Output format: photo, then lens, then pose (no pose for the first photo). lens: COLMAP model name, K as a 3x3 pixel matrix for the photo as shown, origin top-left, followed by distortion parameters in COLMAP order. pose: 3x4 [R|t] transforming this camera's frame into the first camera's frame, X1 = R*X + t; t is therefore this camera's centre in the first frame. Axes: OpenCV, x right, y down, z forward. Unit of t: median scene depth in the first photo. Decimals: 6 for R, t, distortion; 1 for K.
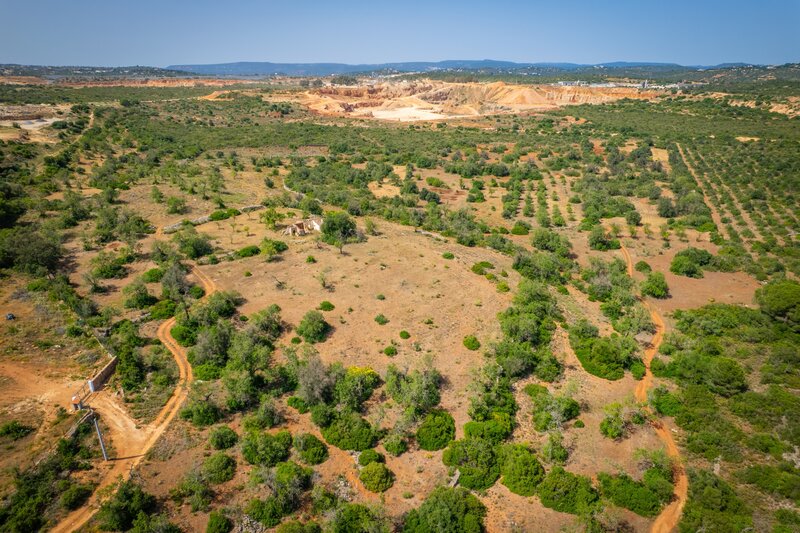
lens RADIAL K [[518.8, 0, 396.6], [0, 518.8, 263.9], [0, 0, 1]] dist [-0.072898, 0.065891]
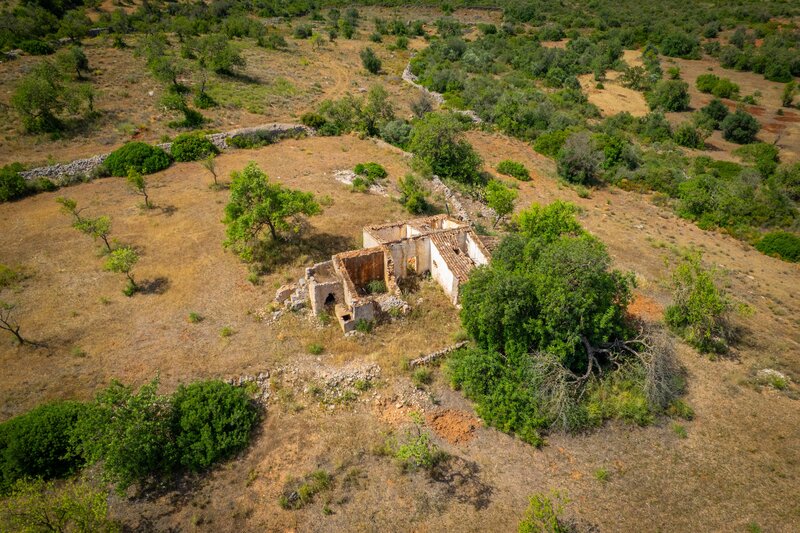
lens RADIAL K [[518.8, 0, 396.6], [0, 518.8, 263.9], [0, 0, 1]] dist [-0.072898, 0.065891]
pose [[0.953884, 0.162818, -0.252183, -0.059381], [-0.108407, 0.970270, 0.216390, -0.060779], [0.279918, -0.179073, 0.943175, 0.394406]]
